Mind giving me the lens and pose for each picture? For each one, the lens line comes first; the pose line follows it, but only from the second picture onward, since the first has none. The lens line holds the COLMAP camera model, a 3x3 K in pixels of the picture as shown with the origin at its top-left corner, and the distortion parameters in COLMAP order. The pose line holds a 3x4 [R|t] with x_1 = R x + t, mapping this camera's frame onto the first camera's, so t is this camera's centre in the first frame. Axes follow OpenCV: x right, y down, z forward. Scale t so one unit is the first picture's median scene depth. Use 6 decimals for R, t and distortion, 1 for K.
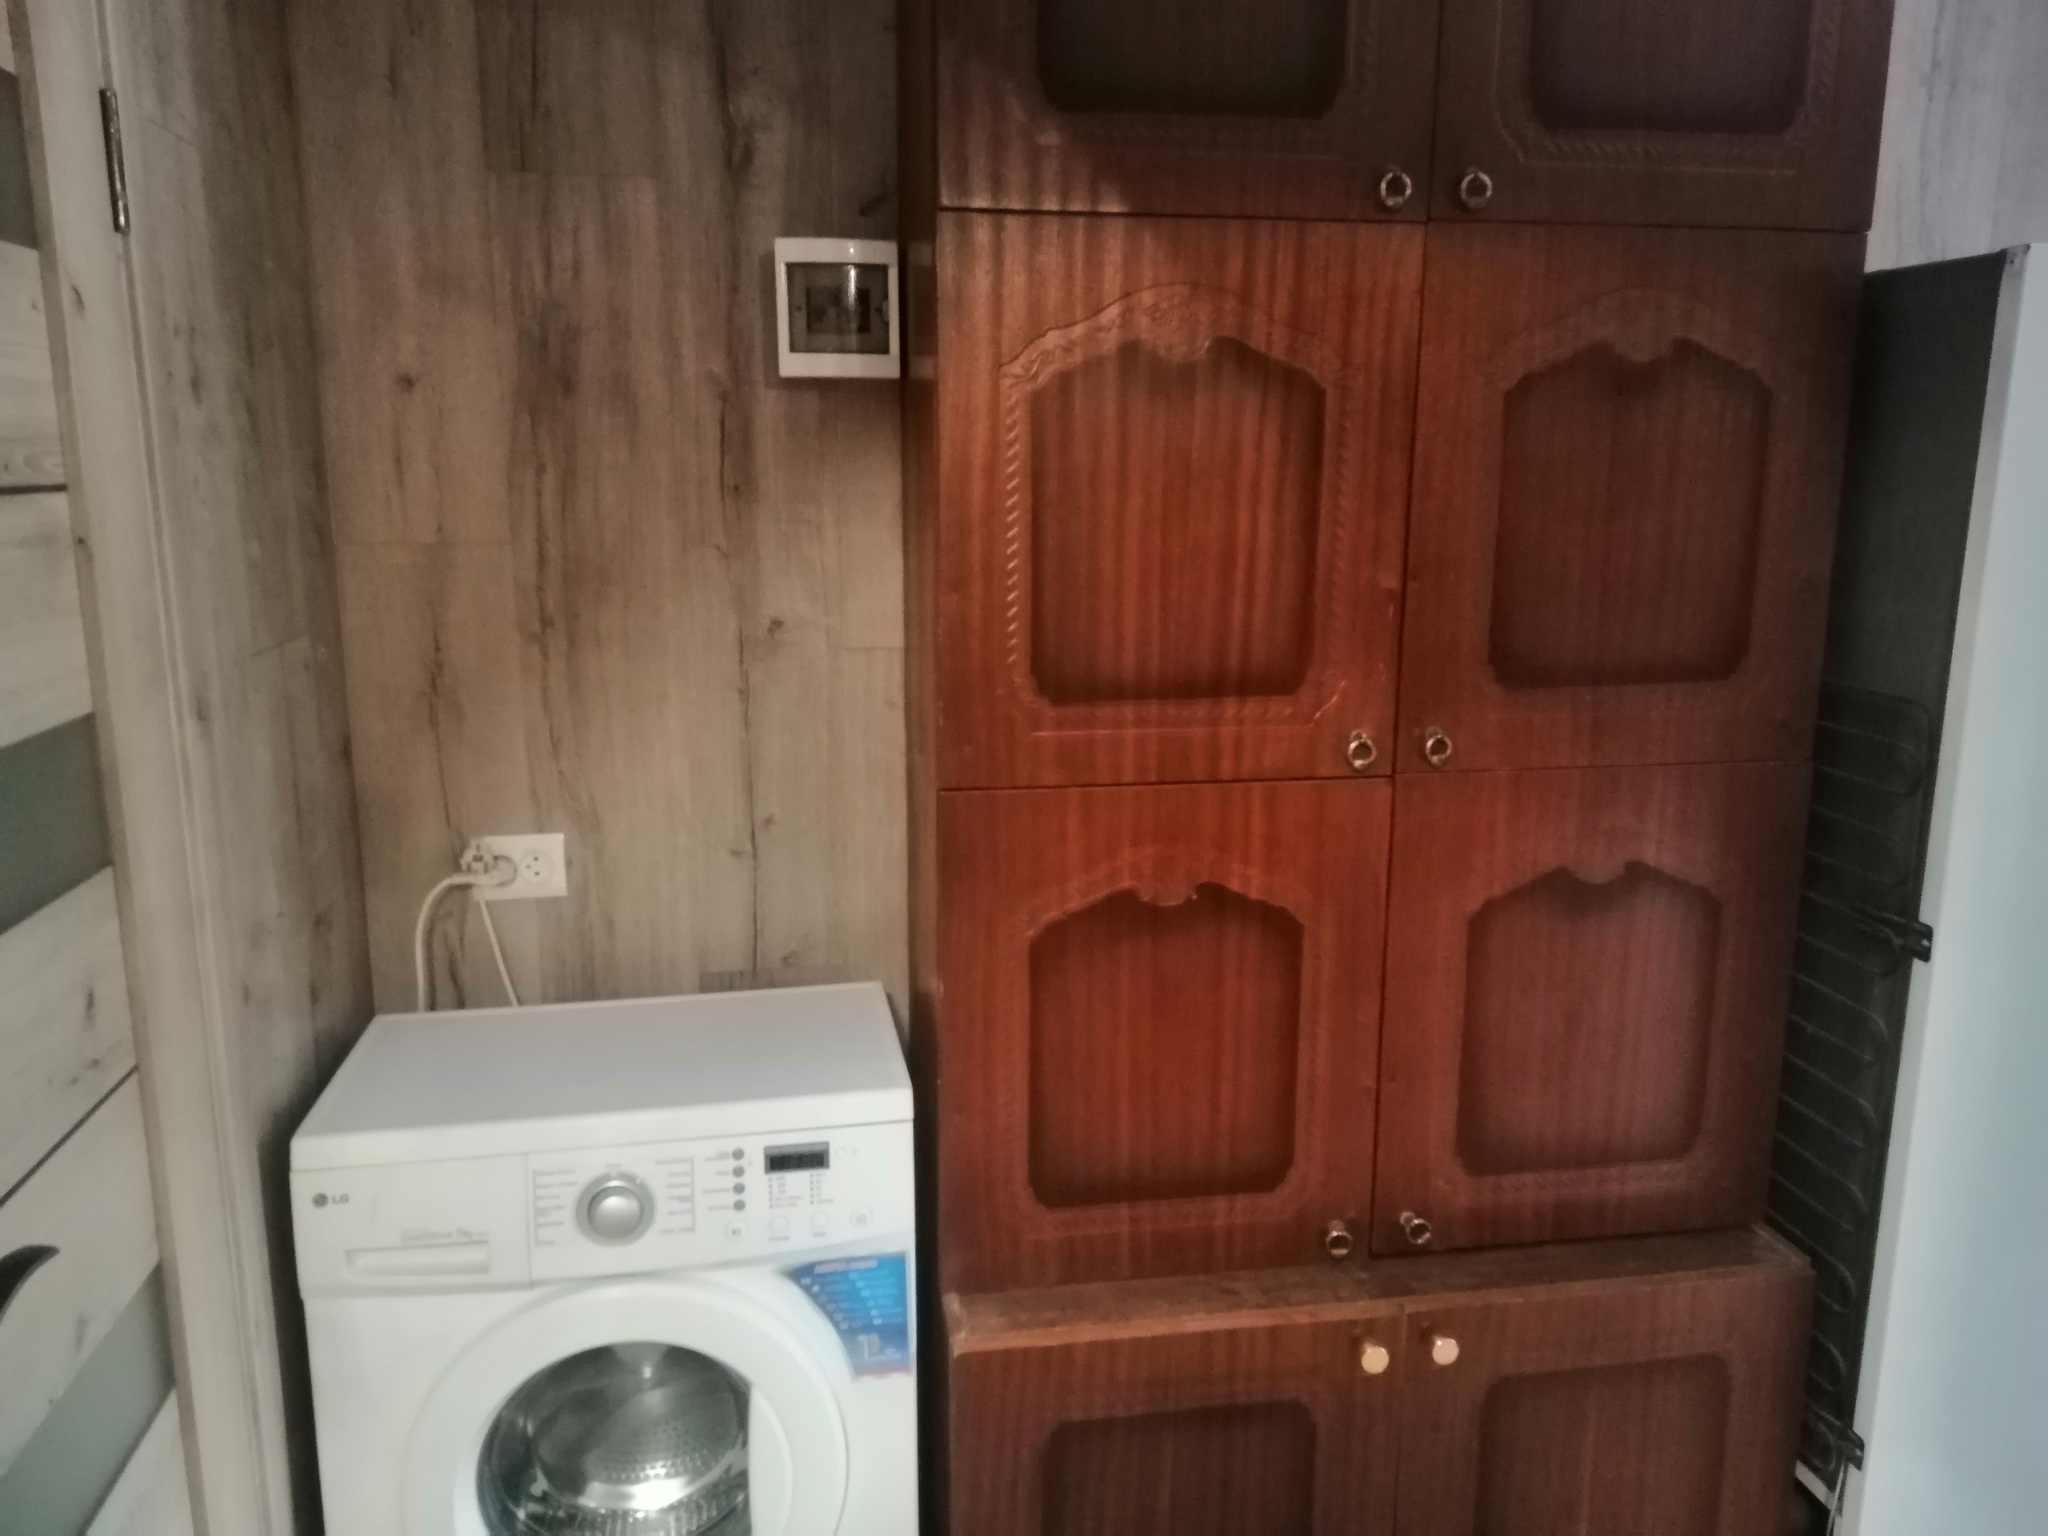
lens RADIAL K [[1521.0, 0, 1024.0], [0, 1521.0, 768.0], [0, 0, 1]] dist [0.077002, -0.110627]
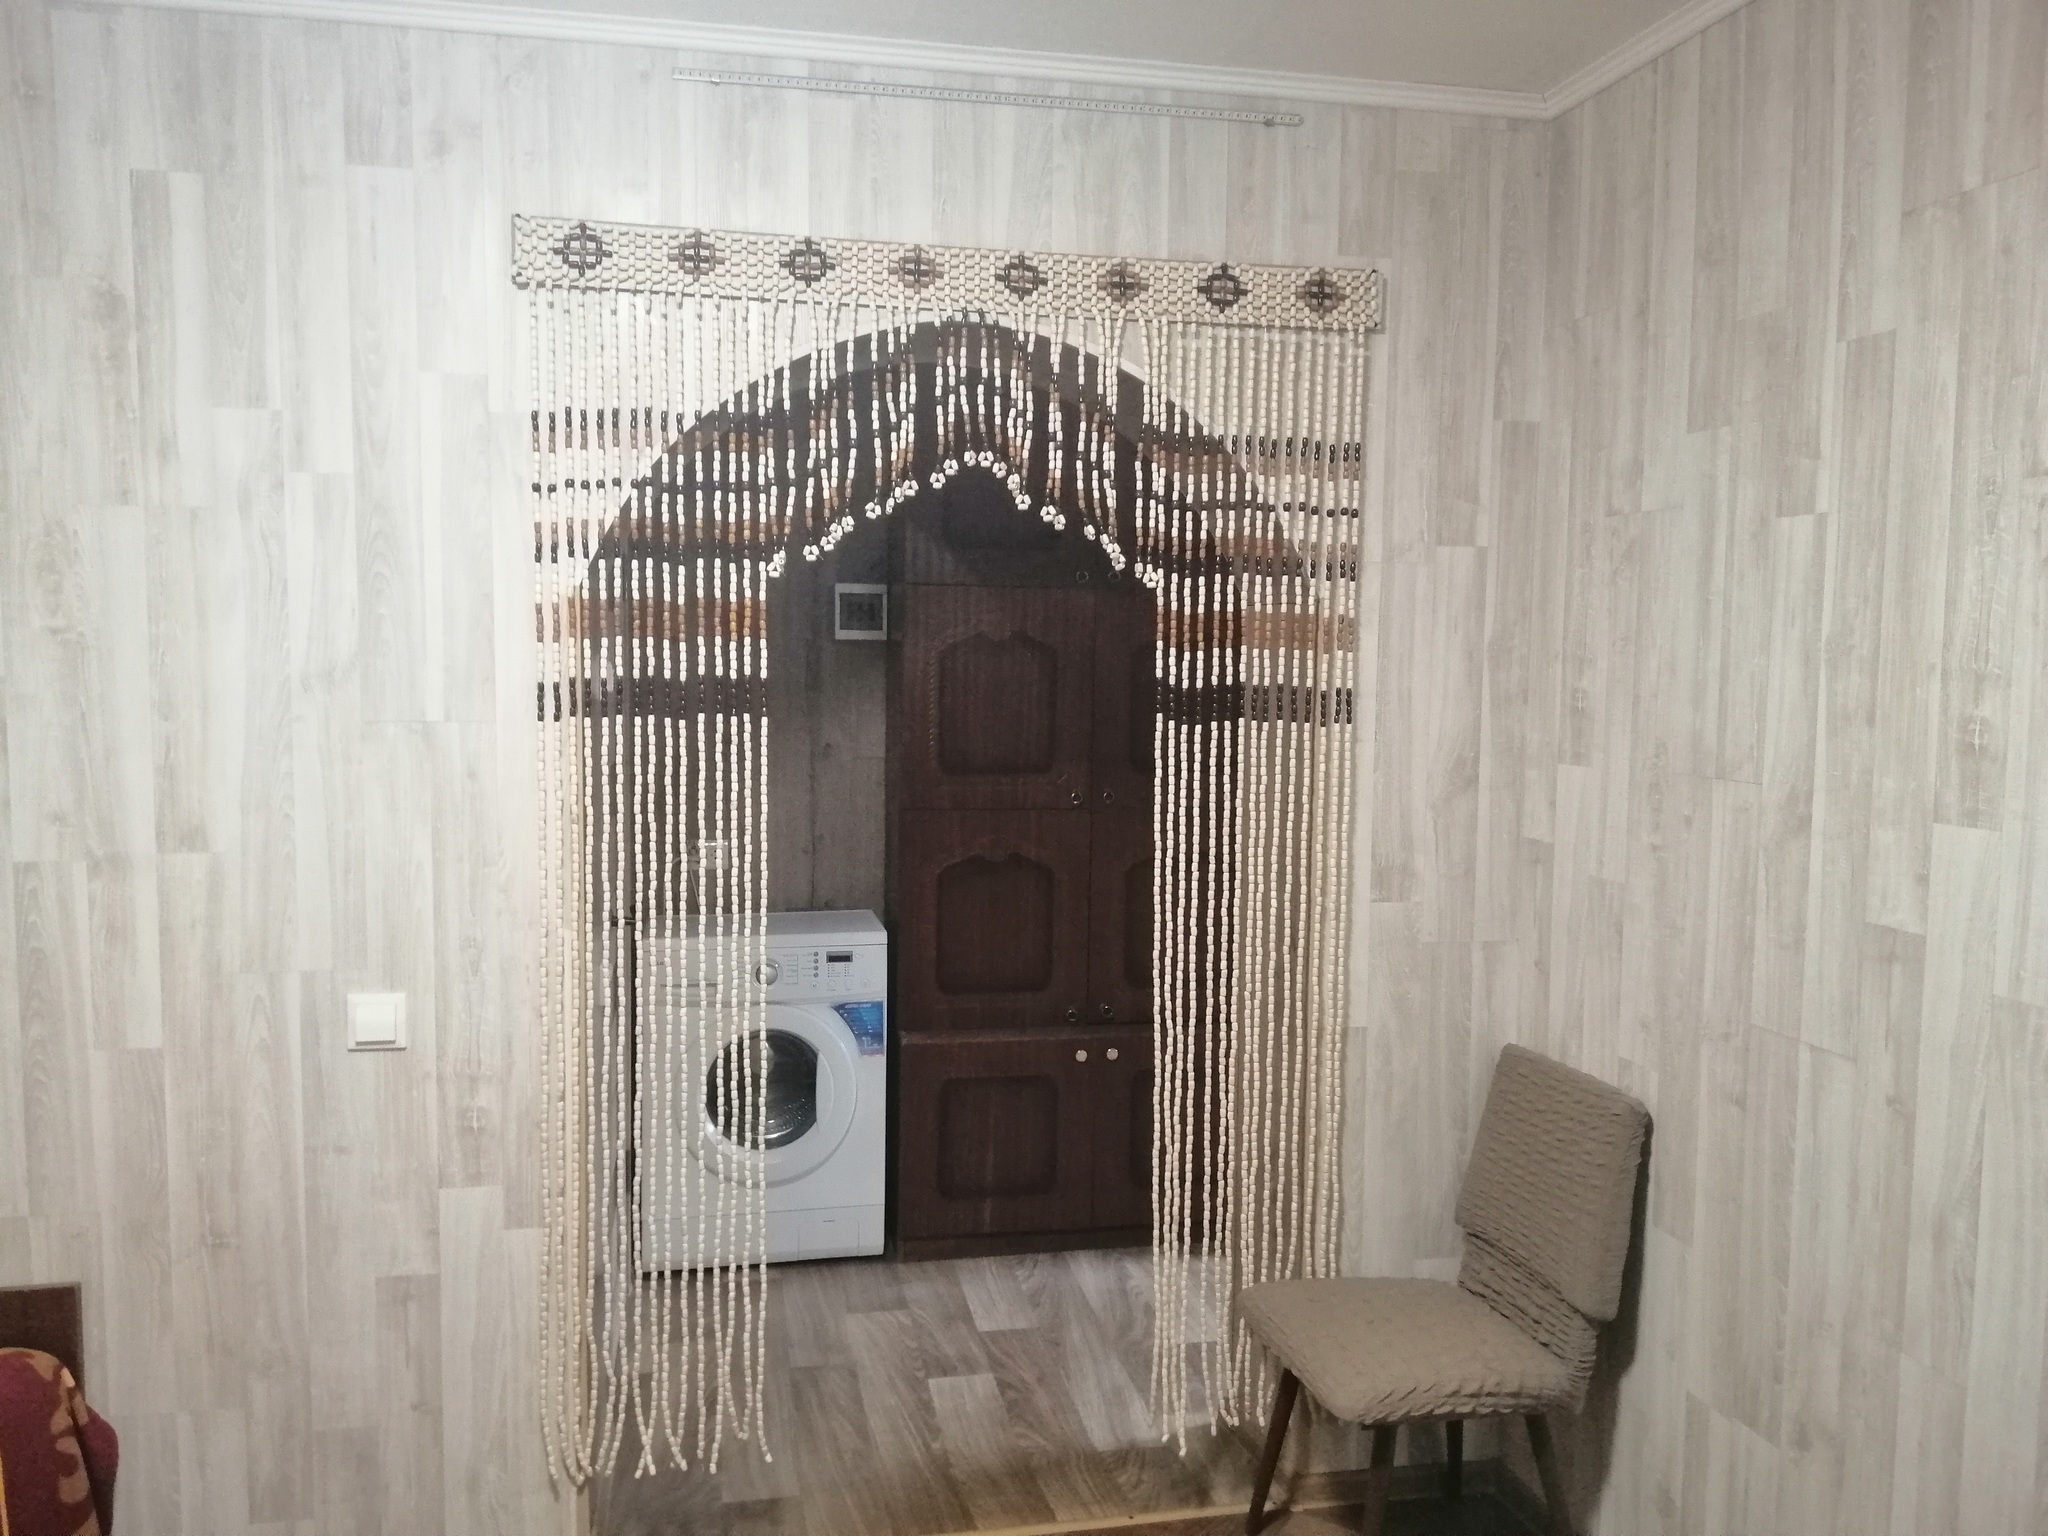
lens RADIAL K [[1521.0, 0, 1024.0], [0, 1521.0, 768.0], [0, 0, 1]] dist [0.077002, -0.110627]
pose [[0.999453, 0.012817, 0.030481, 0.064167], [-0.008957, 0.992293, -0.123586, 0.239940], [-0.031830, 0.123246, 0.991866, -1.383628]]
